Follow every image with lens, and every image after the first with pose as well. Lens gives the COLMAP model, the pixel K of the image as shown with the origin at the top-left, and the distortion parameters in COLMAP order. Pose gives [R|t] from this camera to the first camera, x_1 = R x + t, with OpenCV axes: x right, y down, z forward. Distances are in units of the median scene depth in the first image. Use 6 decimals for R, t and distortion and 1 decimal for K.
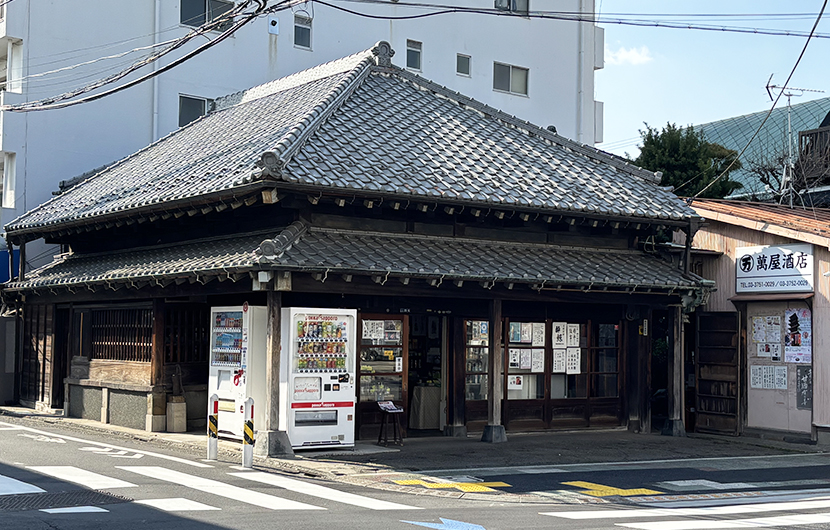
lens RADIAL K [[1136.0, 0, 416.8], [0, 1136.0, 273.4], [0, 0, 1]] dist [0.130295, 0.000000]
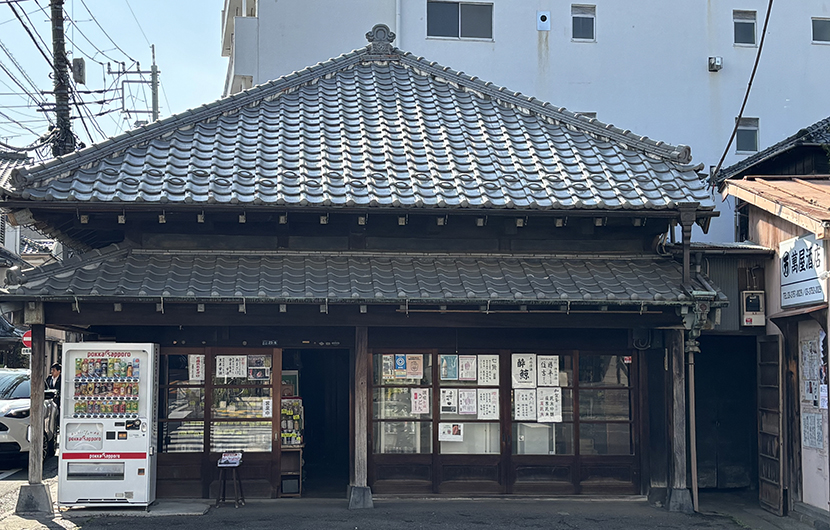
lens RADIAL K [[1225.7, 0, 409.8], [0, 1225.7, 260.0], [0, 0, 1]] dist [0.119760, 0.000000]
pose [[0.860458, -0.054467, -0.506601, 0.493338], [0.035070, 0.998243, -0.047758, 0.017127], [0.508312, 0.023327, 0.860857, 0.256701]]
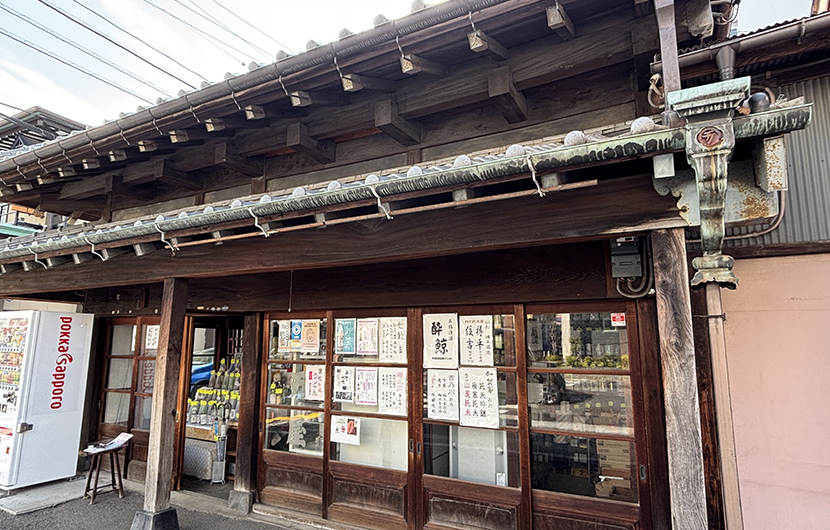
lens RADIAL K [[468.3, 0, 423.2], [0, 468.3, 263.7], [0, 0, 1]] dist [-0.002245, -0.001243]
pose [[0.462441, -0.161806, -0.871761, 0.310033], [0.049705, 0.986392, -0.156716, 0.054222], [0.885256, 0.029140, 0.464191, 0.922930]]
